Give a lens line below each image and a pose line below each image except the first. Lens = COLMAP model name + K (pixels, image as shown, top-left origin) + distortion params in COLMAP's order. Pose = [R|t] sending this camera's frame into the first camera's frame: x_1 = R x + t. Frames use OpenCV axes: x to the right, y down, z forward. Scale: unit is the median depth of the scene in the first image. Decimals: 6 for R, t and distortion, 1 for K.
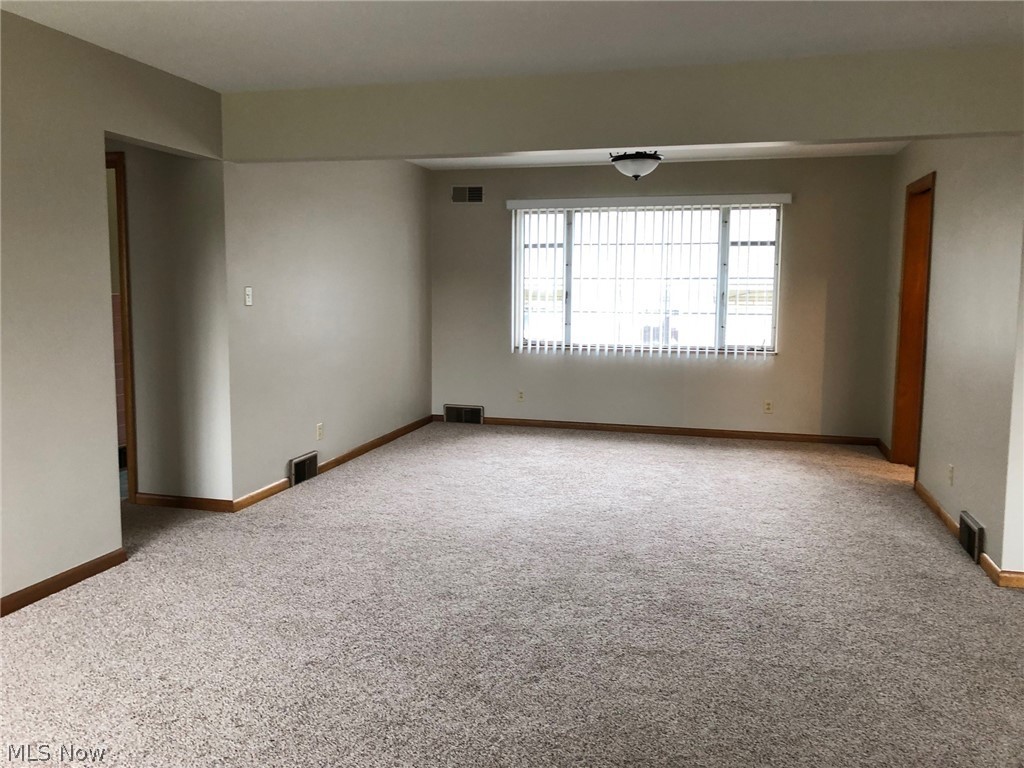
lens RADIAL K [[833.1, 0, 509.9], [0, 833.1, 376.8], [0, 0, 1]] dist [0.056689, -0.072326]
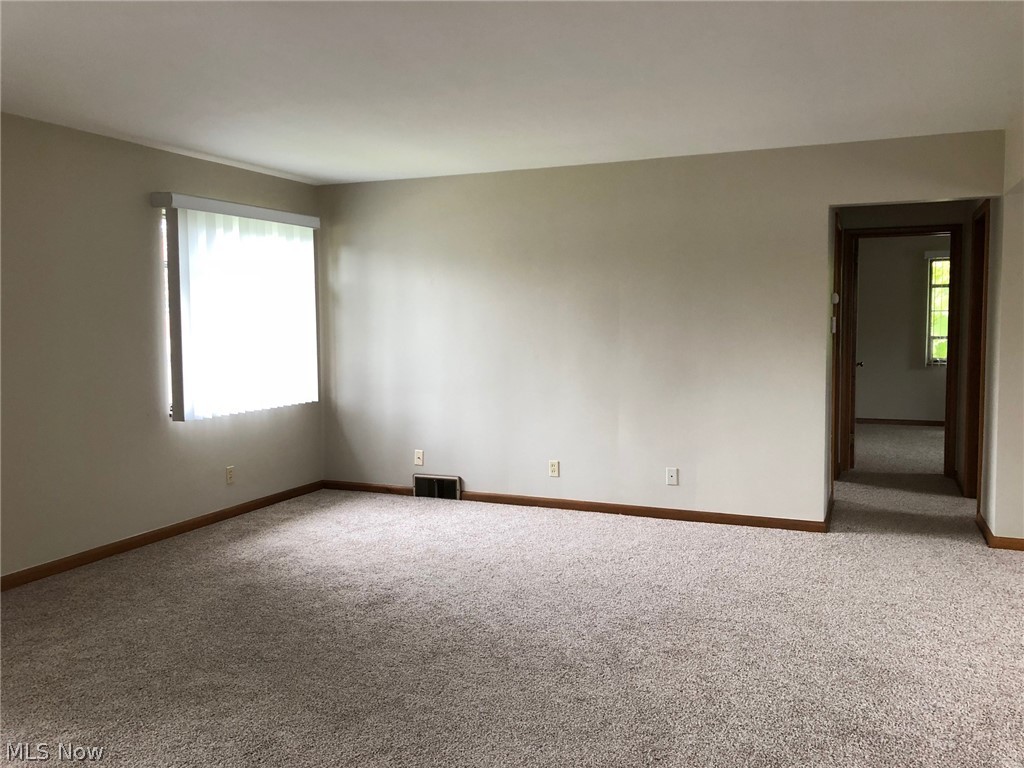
lens RADIAL K [[833.1, 0, 509.9], [0, 833.1, 376.8], [0, 0, 1]] dist [0.056689, -0.072326]
pose [[-0.144213, 0.057222, -0.987891, 0.902583], [-0.101848, 0.992166, 0.072338, -0.065419], [0.984291, 0.111047, -0.137255, 0.696396]]
